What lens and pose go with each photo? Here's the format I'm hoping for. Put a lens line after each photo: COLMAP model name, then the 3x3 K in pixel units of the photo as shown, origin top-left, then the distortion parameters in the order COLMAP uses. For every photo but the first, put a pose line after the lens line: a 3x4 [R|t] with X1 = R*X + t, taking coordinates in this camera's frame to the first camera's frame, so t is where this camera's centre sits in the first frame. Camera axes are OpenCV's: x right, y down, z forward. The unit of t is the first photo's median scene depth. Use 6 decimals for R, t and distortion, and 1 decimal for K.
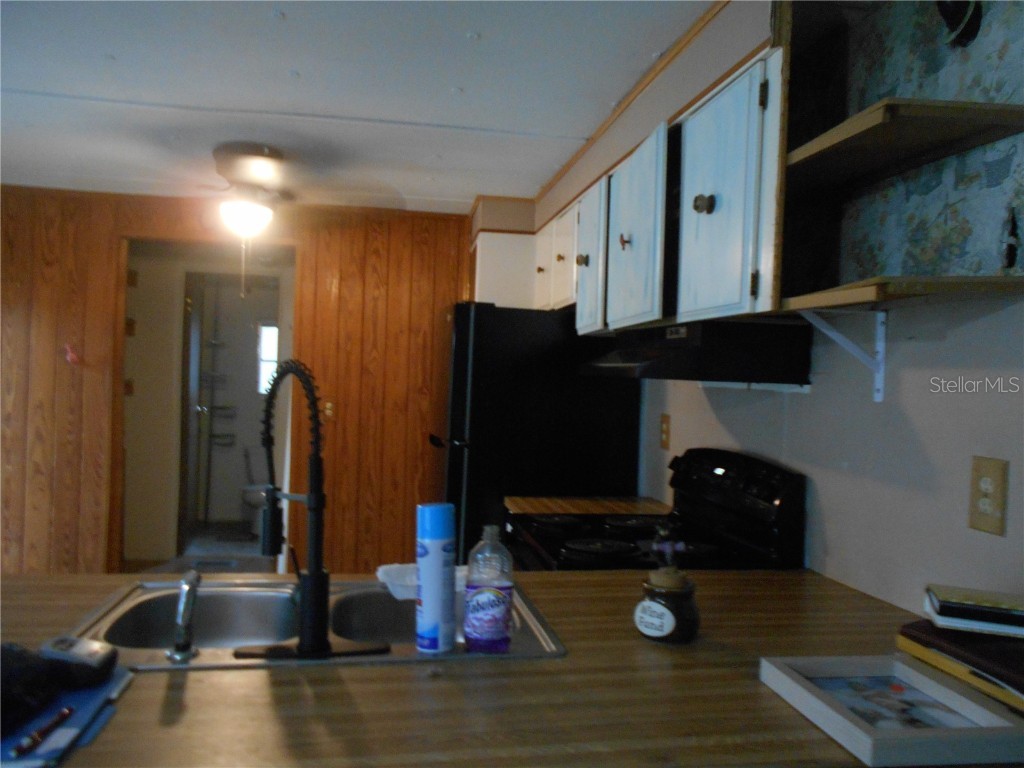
lens RADIAL K [[803.2, 0, 504.1], [0, 803.2, 385.4], [0, 0, 1]] dist [-0.022172, 0.045569]
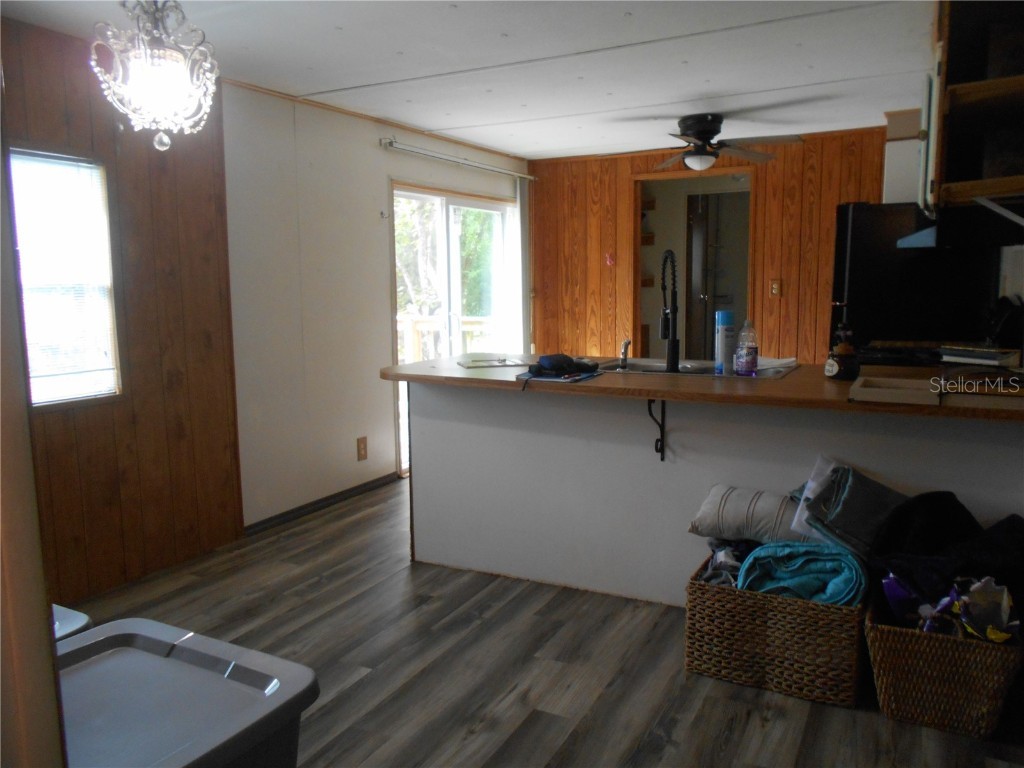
lens RADIAL K [[803.2, 0, 502.6], [0, 803.2, 375.5], [0, 0, 1]] dist [-0.022172, 0.045569]
pose [[0.788406, 0.027129, -0.614557, 0.356872], [0.040645, 0.994547, 0.096047, 0.036400], [0.613811, -0.100703, 0.783004, -0.511011]]
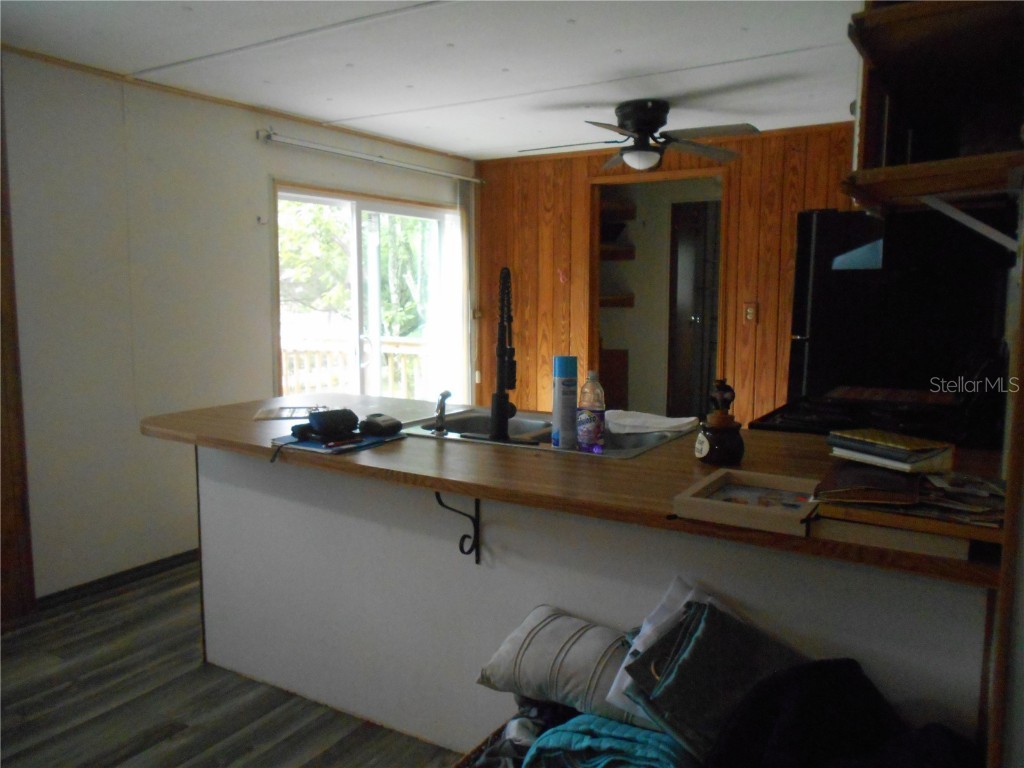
lens RADIAL K [[803.2, 0, 501.9], [0, 803.2, 370.3], [0, 0, 1]] dist [-0.022172, 0.045569]
pose [[0.743547, 0.032237, -0.667907, 0.388566], [0.023066, 0.997006, 0.073800, 0.023184], [0.668286, -0.070280, 0.740577, -0.114678]]
